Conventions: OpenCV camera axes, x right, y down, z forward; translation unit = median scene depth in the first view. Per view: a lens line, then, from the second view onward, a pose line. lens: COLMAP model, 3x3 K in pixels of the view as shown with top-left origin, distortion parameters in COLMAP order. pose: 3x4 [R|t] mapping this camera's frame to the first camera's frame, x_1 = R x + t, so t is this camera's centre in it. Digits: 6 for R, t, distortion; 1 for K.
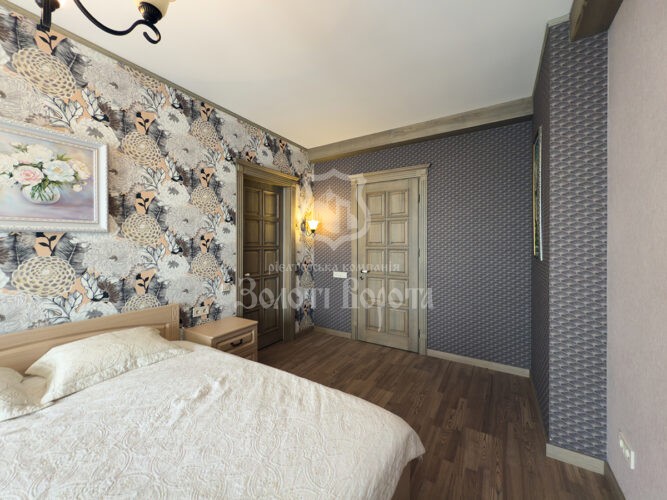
lens RADIAL K [[269.1, 0, 332.7], [0, 269.1, 244.7], [0, 0, 1]] dist [0.000846, 0.000121]
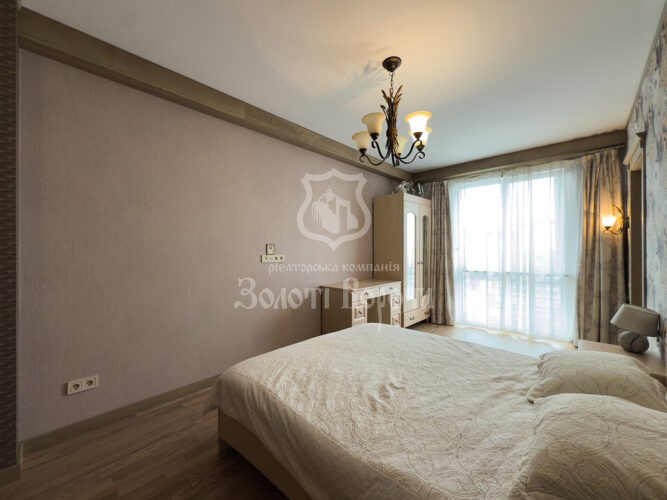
lens RADIAL K [[269.1, 0, 332.7], [0, 269.1, 244.7], [0, 0, 1]] dist [0.000846, 0.000121]
pose [[-0.980411, 0.007114, 0.196836, -0.303177], [0.003309, 0.999801, -0.019652, 0.016179], [-0.196937, -0.018616, -0.980239, 1.241506]]
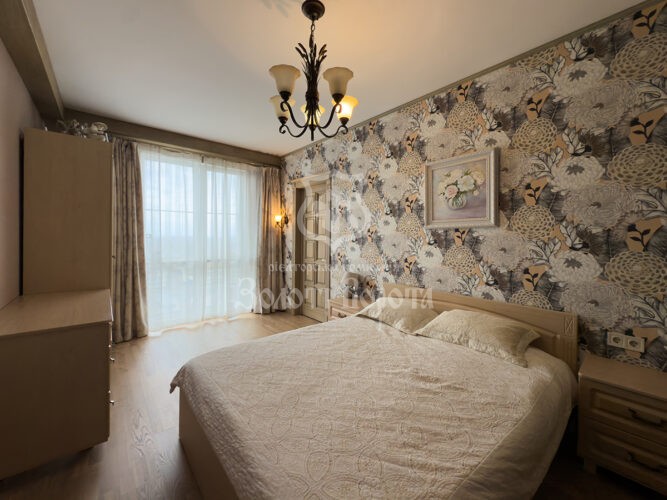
lens RADIAL K [[272.8, 0, 332.7], [0, 272.8, 240.4], [0, 0, 1]] dist [0.001520, 0.000182]
pose [[-0.299375, 0.011259, -0.954069, 0.386589], [-0.009894, 0.999840, 0.014903, 0.001189], [0.954084, 0.013901, -0.299216, 0.586877]]
